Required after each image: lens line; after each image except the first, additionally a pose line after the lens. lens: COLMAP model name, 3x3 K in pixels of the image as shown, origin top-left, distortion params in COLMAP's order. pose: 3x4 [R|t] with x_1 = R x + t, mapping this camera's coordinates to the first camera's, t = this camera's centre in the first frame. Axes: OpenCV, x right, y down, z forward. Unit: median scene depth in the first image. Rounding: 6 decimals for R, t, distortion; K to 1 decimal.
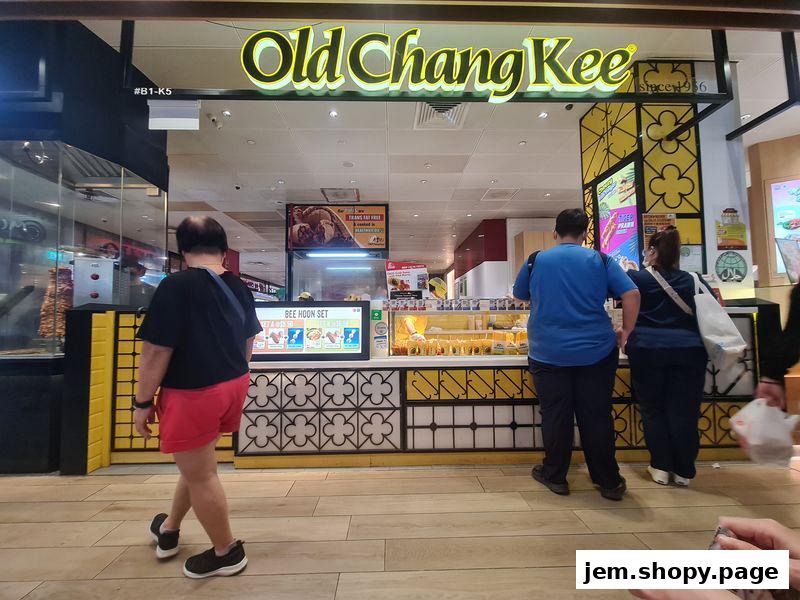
lens RADIAL K [[327.4, 0, 400.7], [0, 327.4, 304.3], [0, 0, 1]] dist [-0.010235, -0.000438]
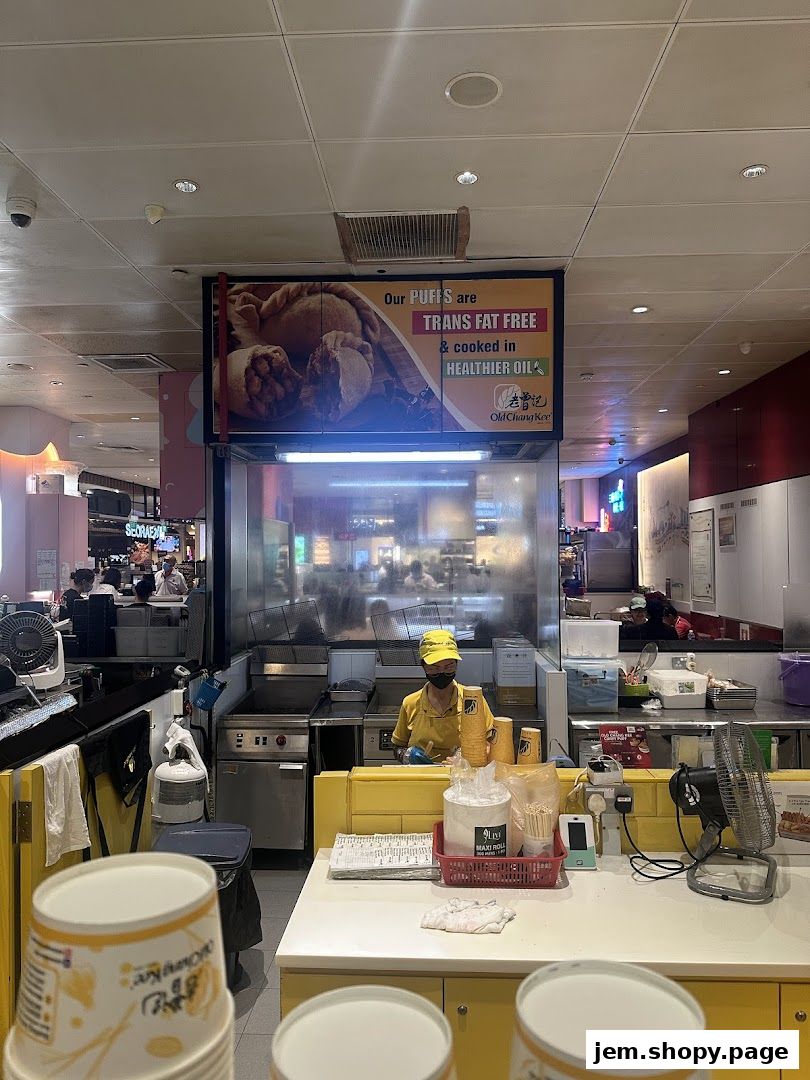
lens RADIAL K [[764.0, 0, 409.9], [0, 764.0, 566.1], [0, 0, 1]] dist [0.060171, -0.001589]
pose [[0.998875, 0.000694, -0.047413, -0.300961], [0.002600, 0.997588, 0.069366, -0.218818], [0.047347, -0.069411, 0.996464, 0.697427]]
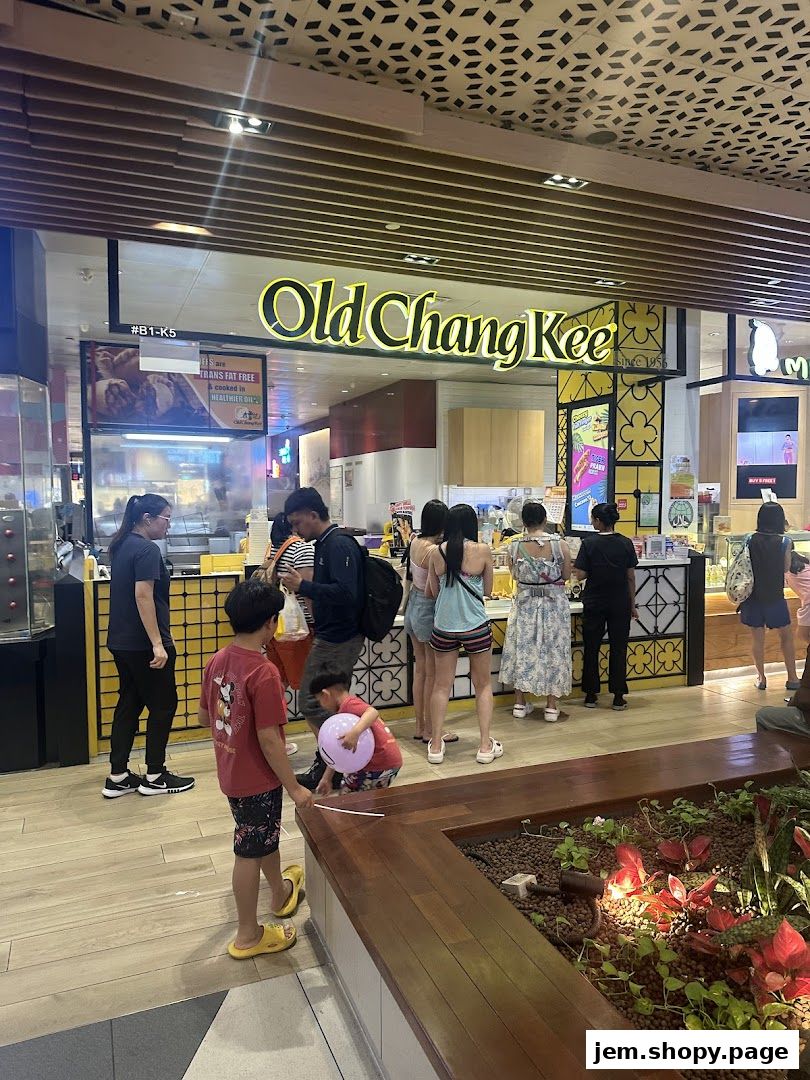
lens RADIAL K [[764.0, 0, 408.3], [0, 764.0, 545.7], [0, 0, 1]] dist [0.060171, -0.001589]
pose [[0.927416, -0.019015, 0.373549, -0.725281], [-0.023906, 0.993652, 0.109931, -0.261843], [-0.373268, -0.110882, 0.921073, -0.968317]]
